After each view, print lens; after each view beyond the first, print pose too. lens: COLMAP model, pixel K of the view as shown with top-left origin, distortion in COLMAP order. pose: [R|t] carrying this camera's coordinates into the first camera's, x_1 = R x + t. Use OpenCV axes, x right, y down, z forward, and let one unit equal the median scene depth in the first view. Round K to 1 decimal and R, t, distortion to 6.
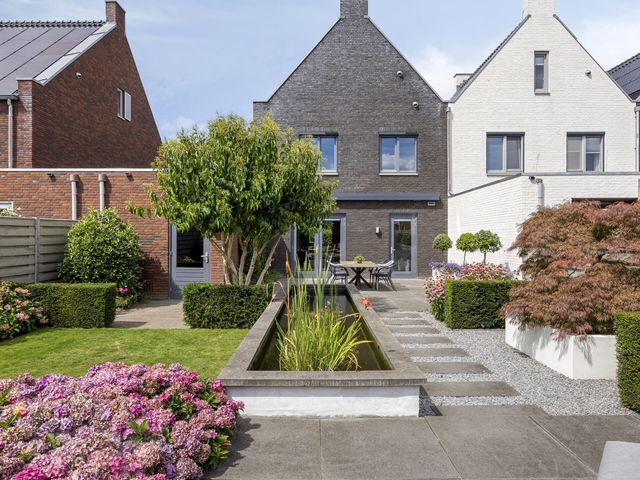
lens RADIAL K [[405.5, 0, 320.9], [0, 405.5, 243.8], [0, 0, 1]] dist [-0.000395, -0.000921]
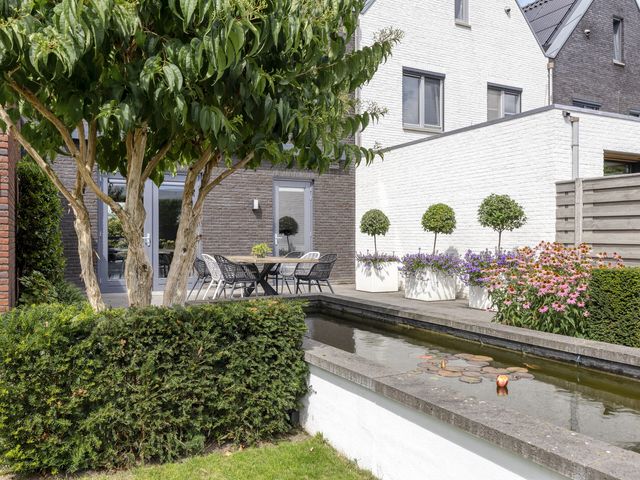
lens RADIAL K [[537.0, 0, 316.9], [0, 537.0, 243.1], [0, 0, 1]] dist [-0.005828, 0.012071]
pose [[0.889425, -0.006516, 0.457035, -0.145404], [0.010265, 0.999931, -0.005719, 0.027787], [-0.456966, 0.009778, 0.889431, 0.285949]]
